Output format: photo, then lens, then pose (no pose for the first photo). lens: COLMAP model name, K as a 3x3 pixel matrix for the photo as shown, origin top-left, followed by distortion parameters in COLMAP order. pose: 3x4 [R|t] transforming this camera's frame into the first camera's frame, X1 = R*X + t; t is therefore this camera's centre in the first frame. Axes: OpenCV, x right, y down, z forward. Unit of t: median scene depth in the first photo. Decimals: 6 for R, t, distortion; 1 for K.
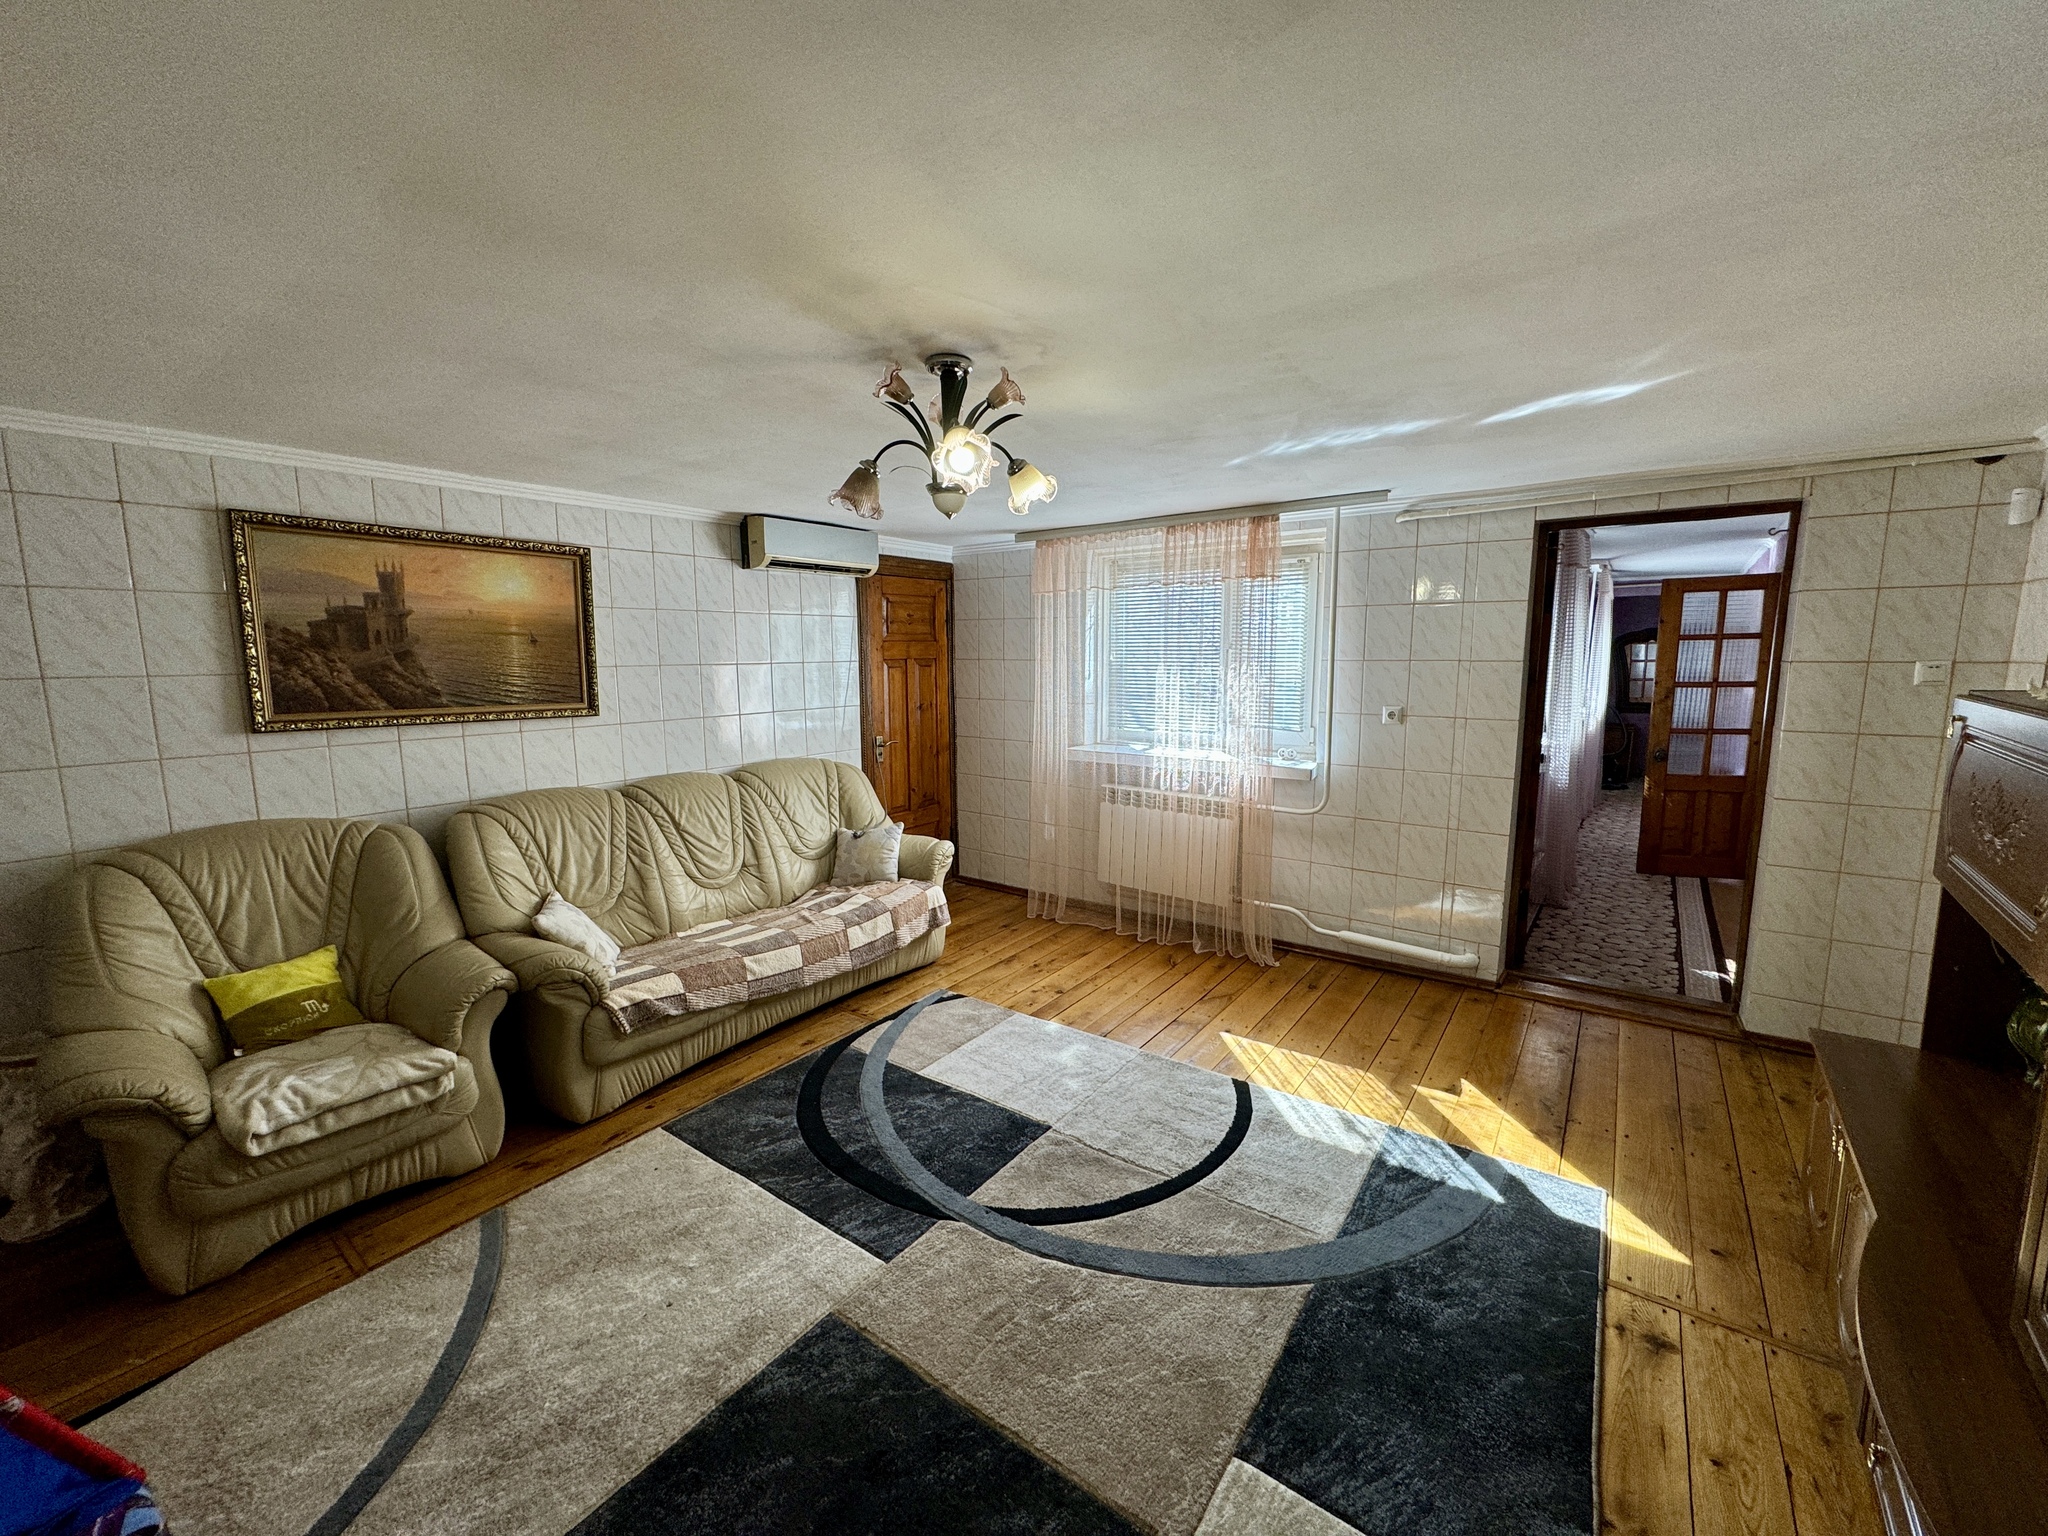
lens RADIAL K [[812.3, 0, 1030.8], [0, 812.3, 756.0], [0, 0, 1]] dist [0.000612, -0.000157]
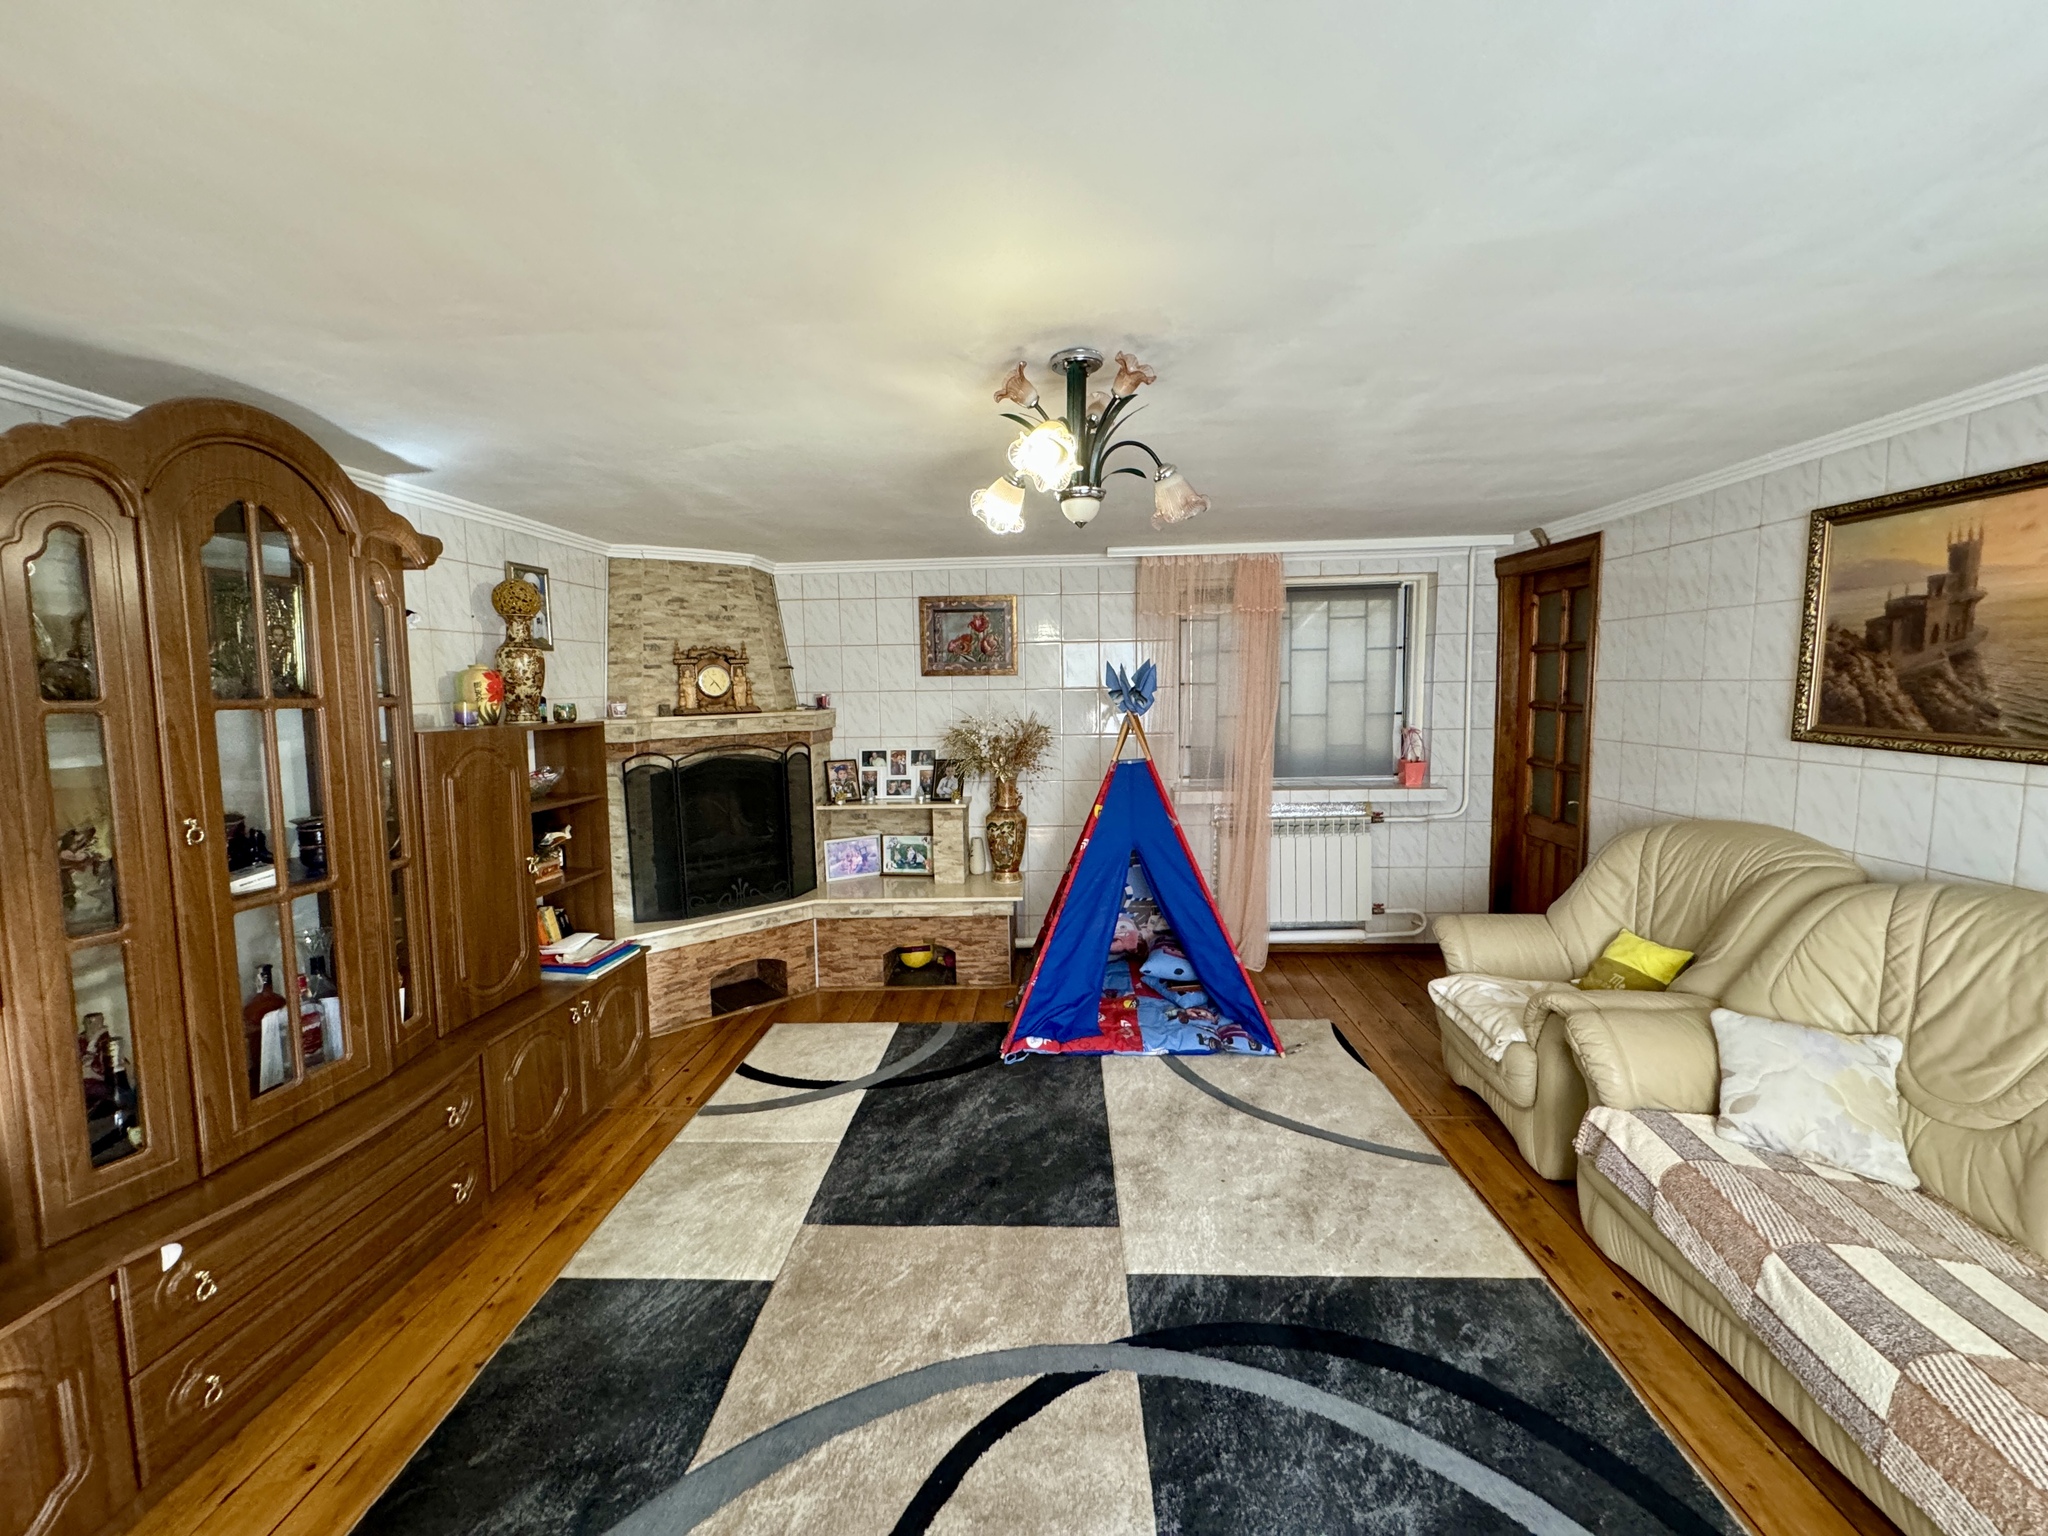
lens RADIAL K [[812.3, 0, 1030.8], [0, 812.3, 756.0], [0, 0, 1]] dist [0.000612, -0.000157]
pose [[-0.827670, 0.076937, -0.555916, 0.336372], [-0.043314, 0.978847, 0.199956, -0.161523], [0.559541, 0.189576, -0.806830, 1.248797]]
